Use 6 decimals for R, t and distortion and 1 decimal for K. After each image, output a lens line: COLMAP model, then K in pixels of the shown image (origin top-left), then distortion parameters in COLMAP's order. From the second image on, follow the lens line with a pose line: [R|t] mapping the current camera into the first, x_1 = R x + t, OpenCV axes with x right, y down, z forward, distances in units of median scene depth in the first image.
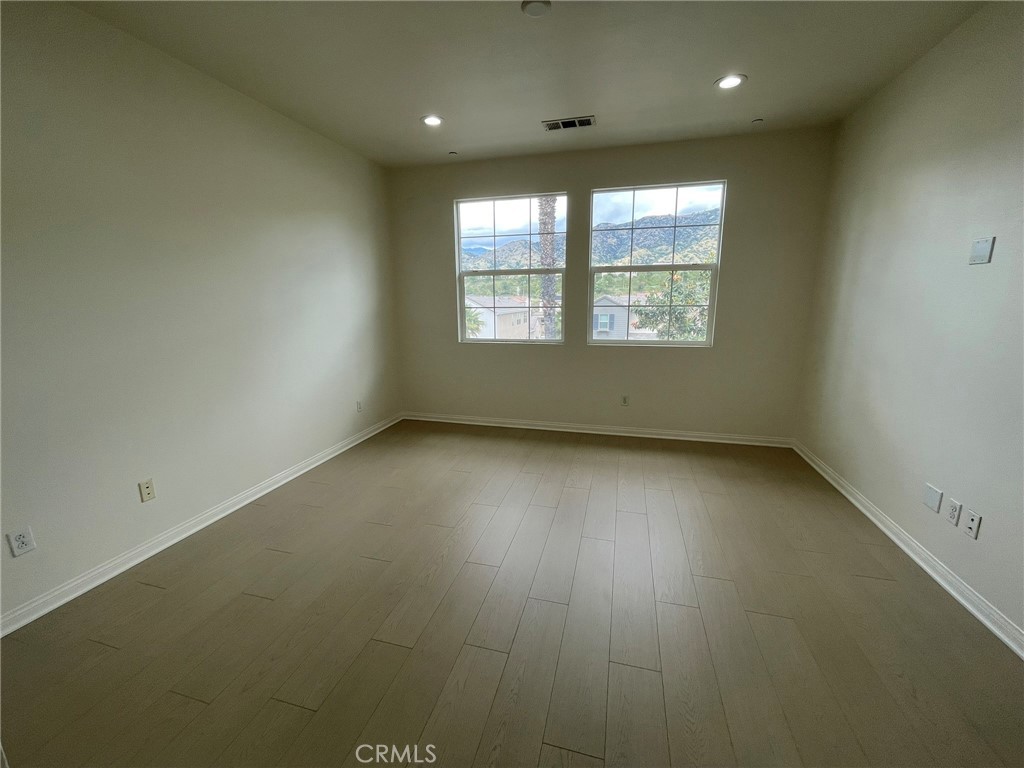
lens RADIAL K [[415.2, 0, 507.6], [0, 415.2, 383.7], [0, 0, 1]] dist [-0.000389, -0.000034]
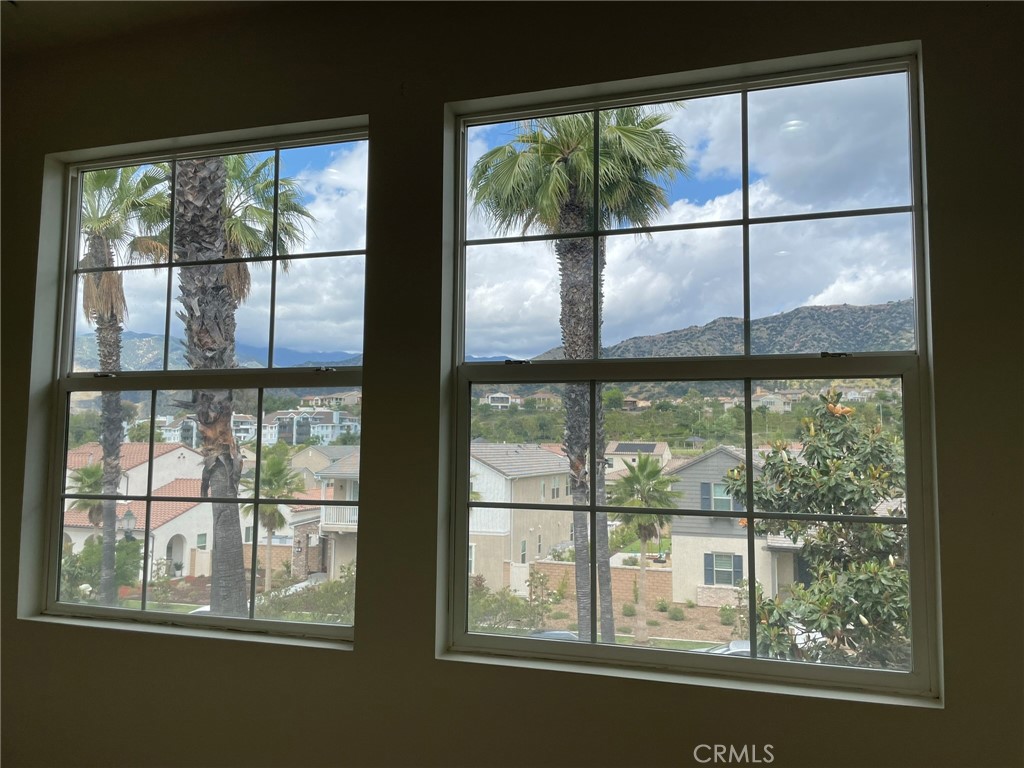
lens RADIAL K [[784.0, 0, 512.0], [0, 784.0, 384.0], [0, 0, 1]] dist [0.049349, -0.000466]
pose [[0.998653, 0.017673, -0.048777, 0.246773], [-0.030536, 0.960312, -0.277252, -0.114502], [0.041942, 0.278368, 0.959558, 0.468681]]
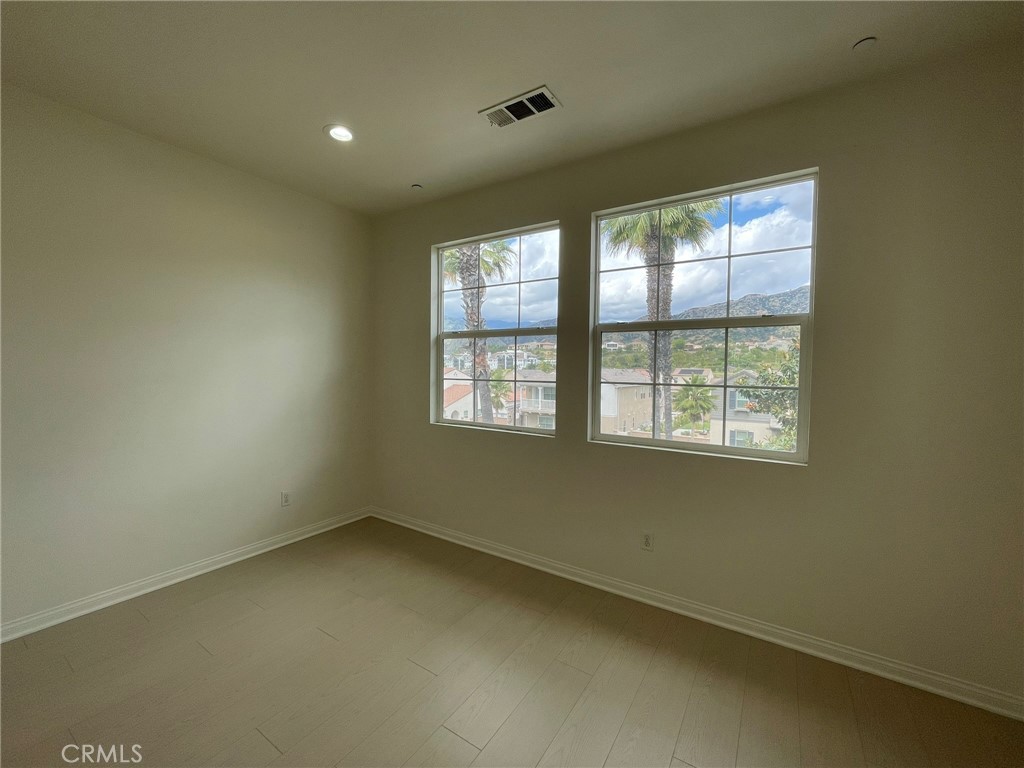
lens RADIAL K [[415.8, 0, 506.6], [0, 415.8, 382.5], [0, 0, 1]] dist [-0.004263, -0.000385]
pose [[0.951824, 0.033227, -0.304838, 0.252766], [-0.084841, 0.983841, -0.157669, -0.068466], [0.294673, 0.175936, 0.939263, 0.330971]]
